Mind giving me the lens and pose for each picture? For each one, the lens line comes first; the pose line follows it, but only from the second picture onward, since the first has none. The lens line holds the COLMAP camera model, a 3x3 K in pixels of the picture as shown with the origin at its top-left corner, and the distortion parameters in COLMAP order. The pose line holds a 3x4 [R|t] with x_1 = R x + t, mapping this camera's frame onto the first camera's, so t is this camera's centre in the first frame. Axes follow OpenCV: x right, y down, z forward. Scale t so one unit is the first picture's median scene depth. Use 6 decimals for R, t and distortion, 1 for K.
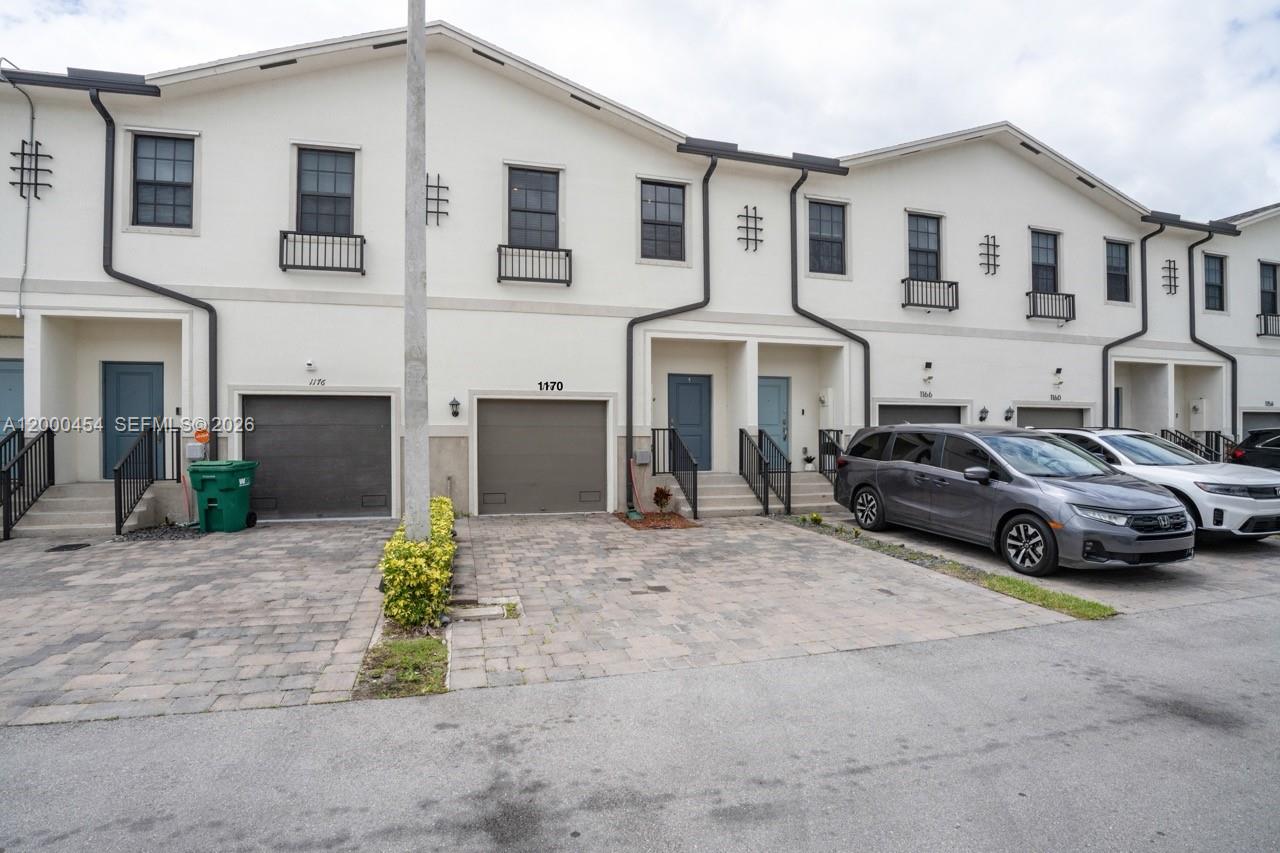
lens RADIAL K [[640.1, 0, 663.4], [0, 640.1, 434.3], [0, 0, 1]] dist [-0.056730, 0.011727]
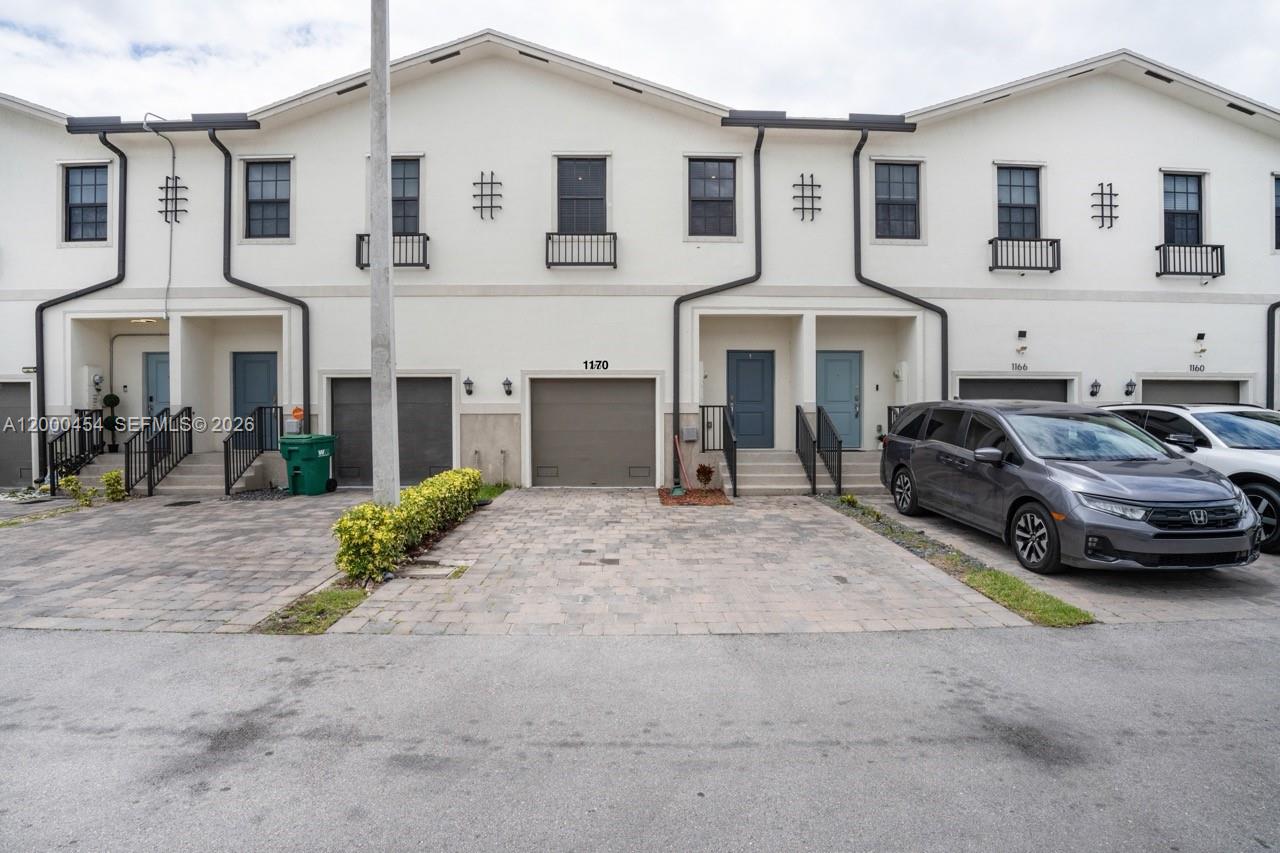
lens RADIAL K [[642.8, 0, 677.0], [0, 642.8, 419.8], [0, 0, 1]] dist [-0.057866, 0.012222]
pose [[0.969375, 0.002754, -0.245569, 0.230137], [0.000936, 0.999888, 0.014908, -0.001984], [0.245582, -0.014681, 0.969265, 0.015332]]
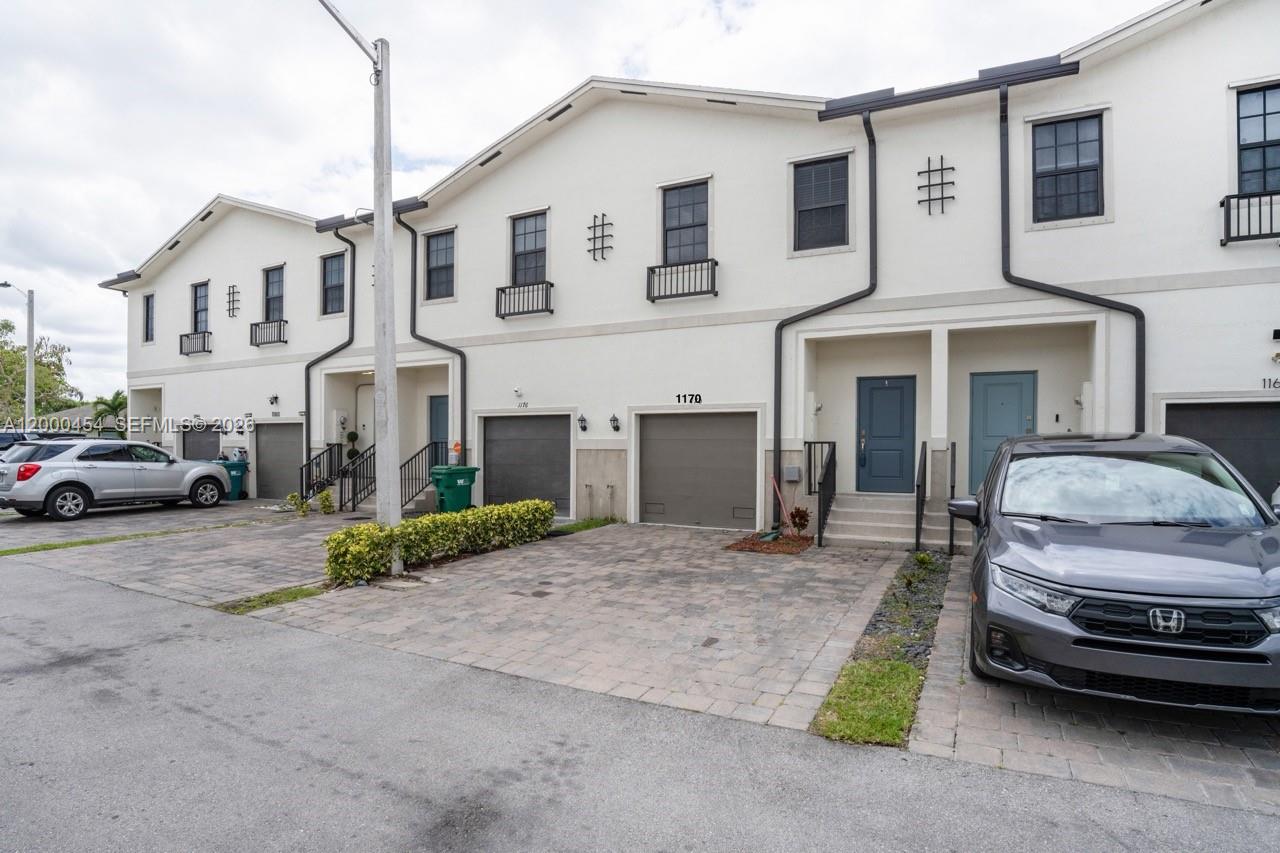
lens RADIAL K [[711.7, 0, 689.9], [0, 711.7, 449.6], [0, 0, 1]] dist [-0.040484, 0.002829]
pose [[0.725077, 0.007815, -0.688623, 0.647028], [-0.003450, 0.999964, 0.007716, -0.006008], [0.688659, -0.003219, 0.725078, 0.205437]]
